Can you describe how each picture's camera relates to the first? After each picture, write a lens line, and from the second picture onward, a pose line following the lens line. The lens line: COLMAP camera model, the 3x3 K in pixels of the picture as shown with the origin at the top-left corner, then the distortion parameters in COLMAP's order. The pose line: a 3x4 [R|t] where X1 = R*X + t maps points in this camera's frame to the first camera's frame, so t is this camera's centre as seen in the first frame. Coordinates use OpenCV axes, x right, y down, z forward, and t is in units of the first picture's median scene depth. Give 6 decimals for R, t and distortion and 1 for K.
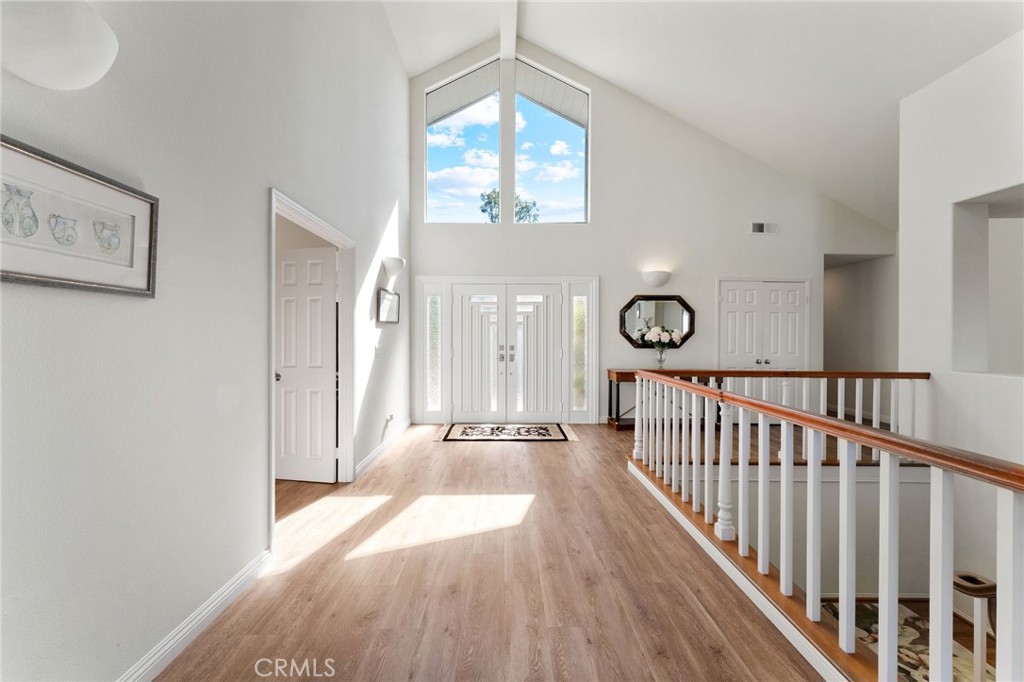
lens RADIAL K [[408.5, 0, 509.4], [0, 408.5, 337.9], [0, 0, 1]] dist [-0.000312, -0.000366]
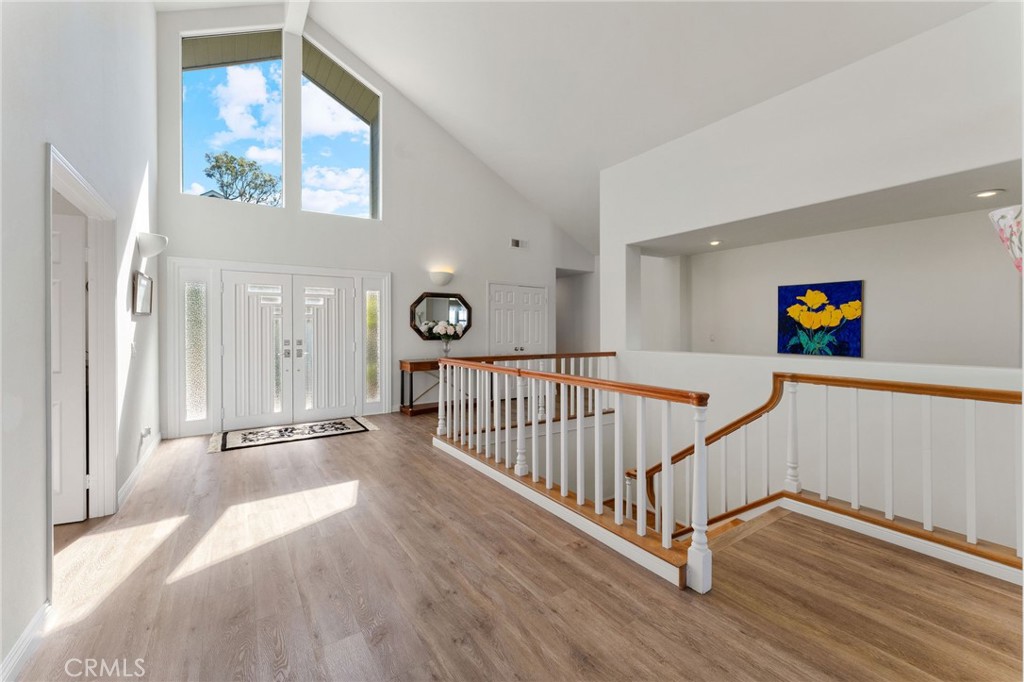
lens RADIAL K [[413.8, 0, 510.6], [0, 413.8, 333.0], [0, 0, 1]] dist [-0.000036, -0.000167]
pose [[0.835872, -0.010822, 0.548818, -0.117427], [0.008680, 0.999941, 0.006498, 0.000475], [-0.548856, -0.000668, 0.835916, -0.066774]]
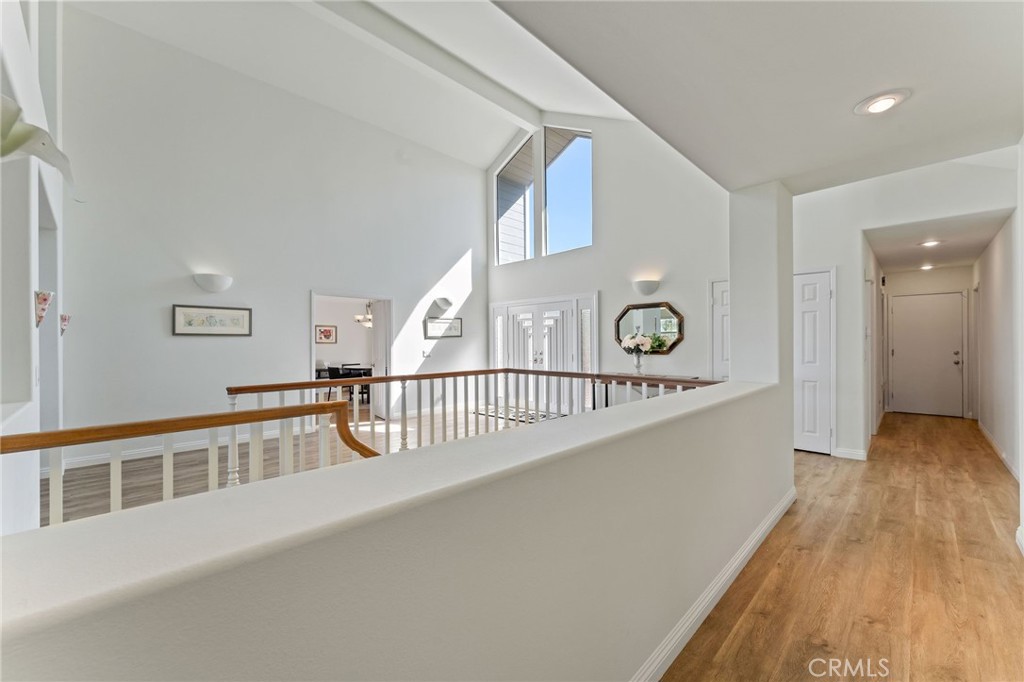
lens RADIAL K [[413.3, 0, 511.8], [0, 413.3, 336.5], [0, 0, 1]] dist [-0.001135, -0.000015]
pose [[0.700583, -0.021199, -0.713256, 0.923939], [0.007561, 0.999723, -0.022286, -0.000112], [0.713531, 0.010220, 0.700550, 0.026762]]
